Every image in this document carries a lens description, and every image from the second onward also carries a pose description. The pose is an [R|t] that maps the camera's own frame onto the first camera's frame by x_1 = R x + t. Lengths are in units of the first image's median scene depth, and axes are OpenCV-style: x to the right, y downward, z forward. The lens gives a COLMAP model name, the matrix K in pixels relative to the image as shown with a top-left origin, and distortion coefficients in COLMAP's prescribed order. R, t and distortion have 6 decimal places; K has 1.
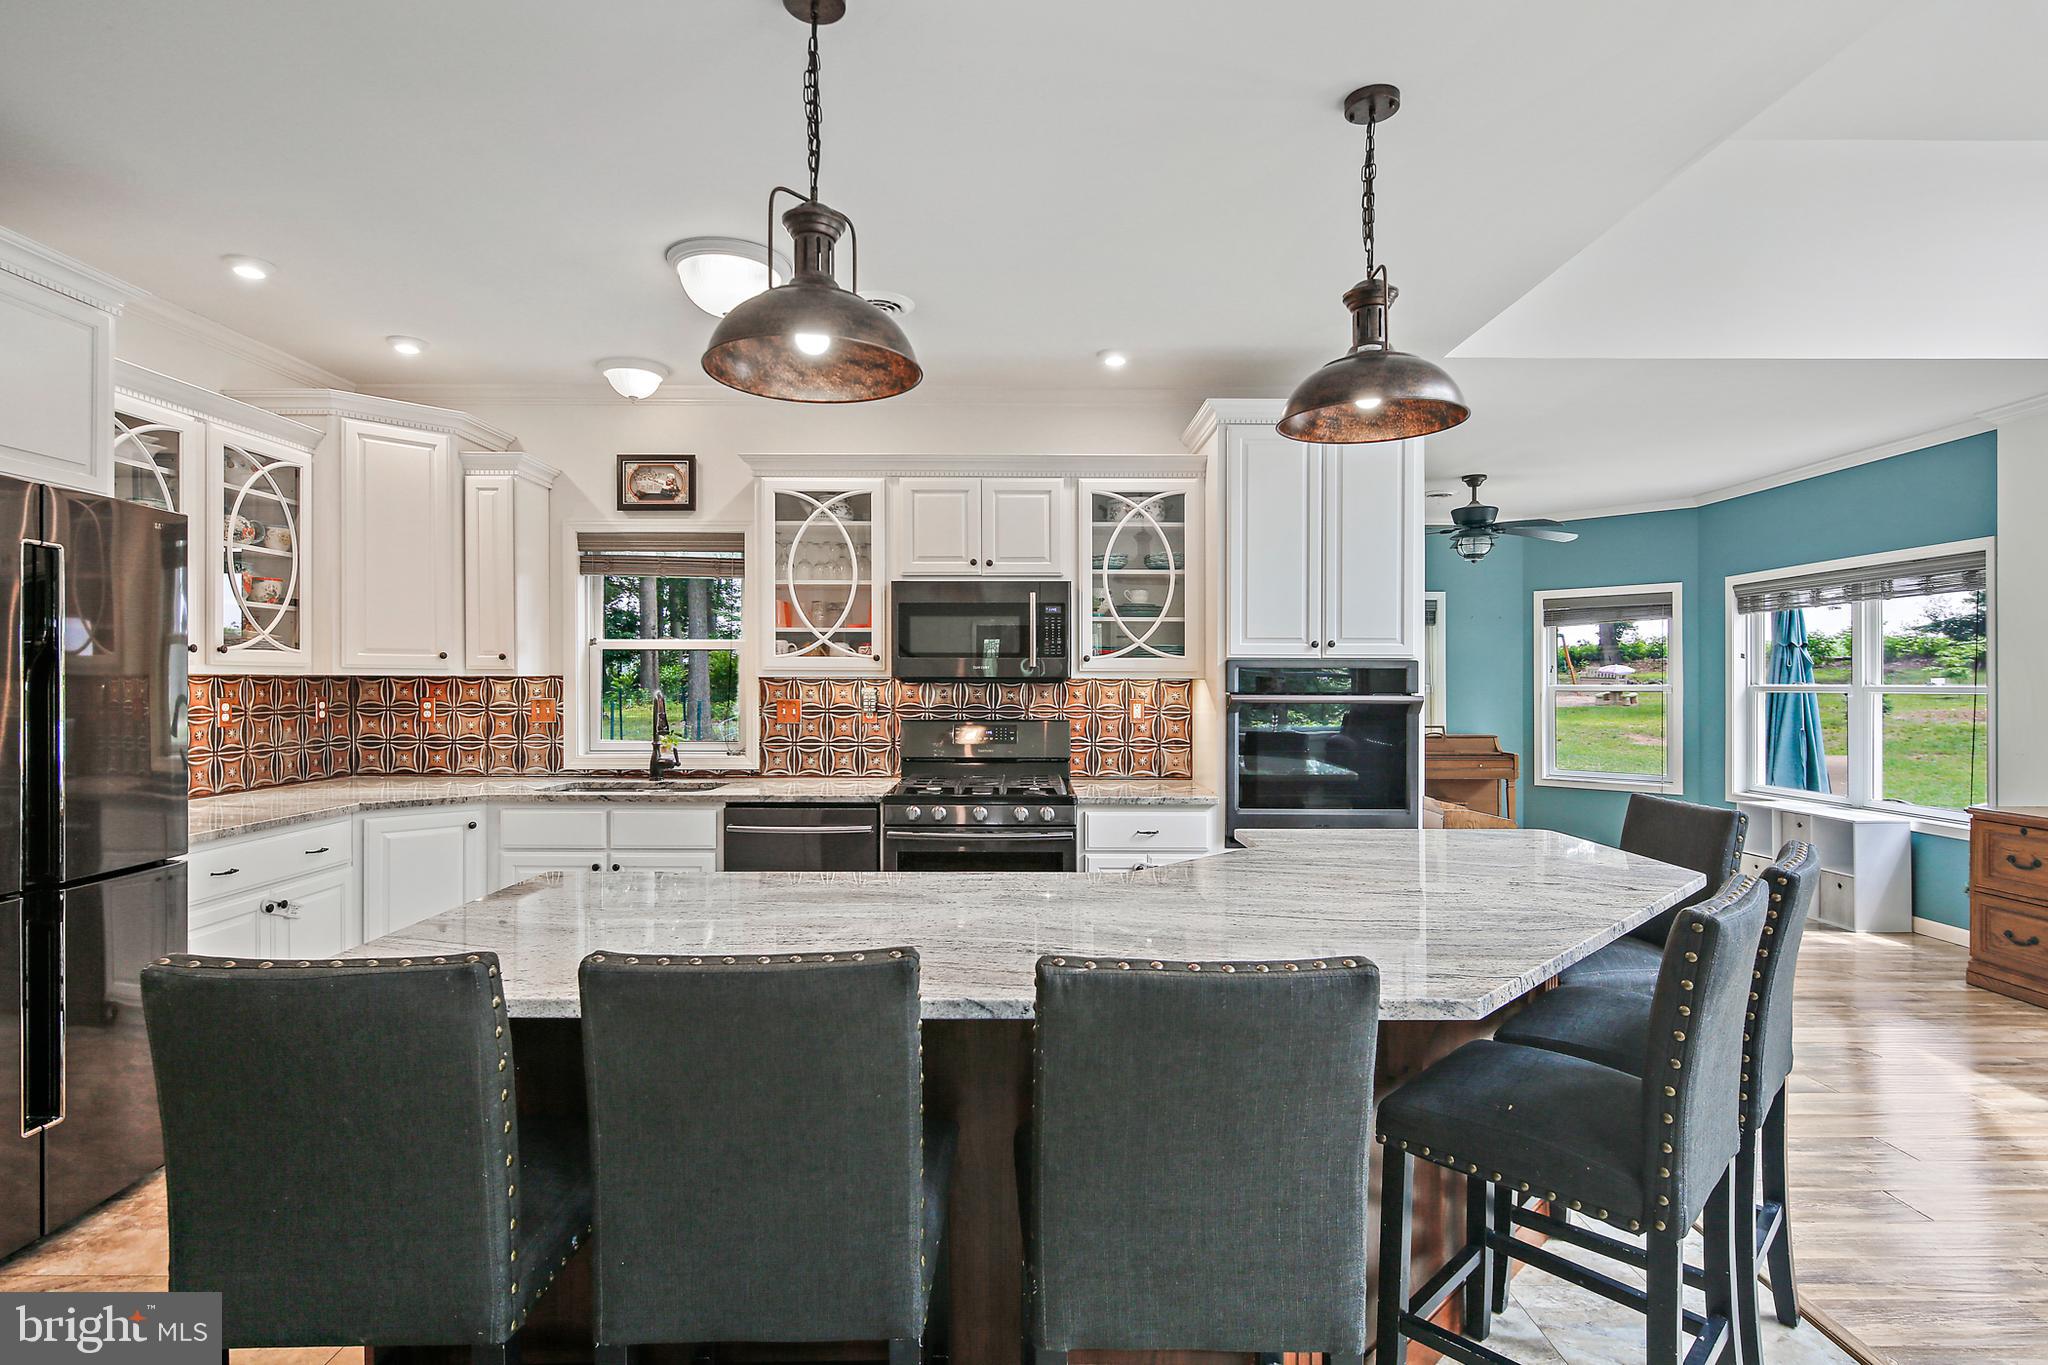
lens RADIAL K [[1002.3, 0, 1020.3], [0, 1002.3, 683.8], [0, 0, 1]] dist [0.001626, -0.003607]
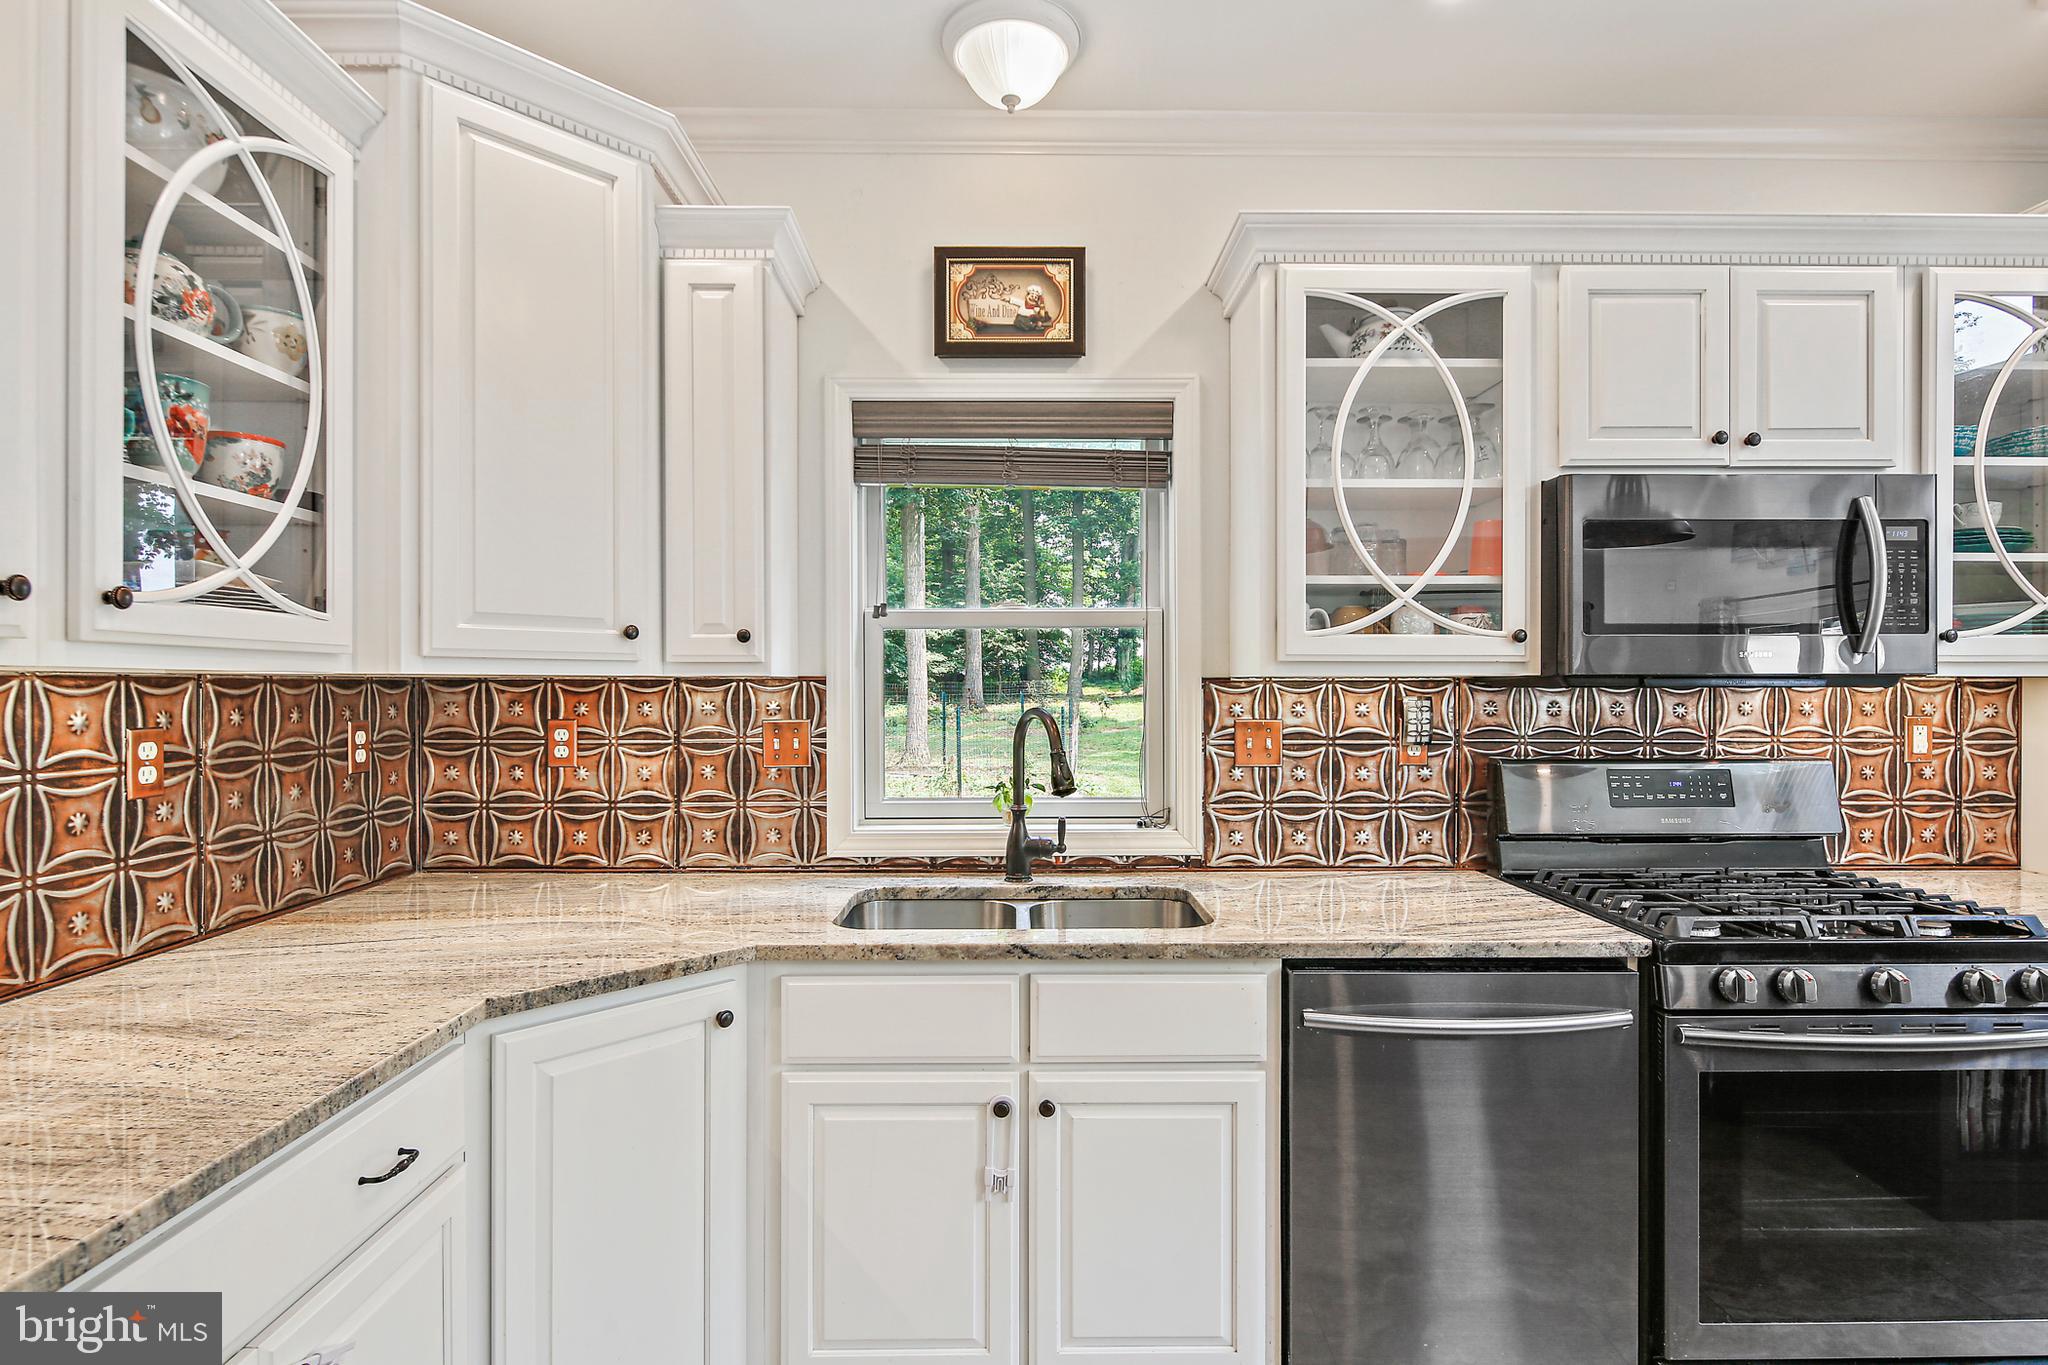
lens RADIAL K [[1002.3, 0, 1024.5], [0, 1002.3, 685.2], [0, 0, 1]] dist [0.001626, -0.003607]
pose [[0.999882, -0.003421, 0.014967, -0.369497], [0.003475, 0.999988, -0.003591, -0.001309], [-0.014954, 0.003642, 0.999882, 0.491799]]
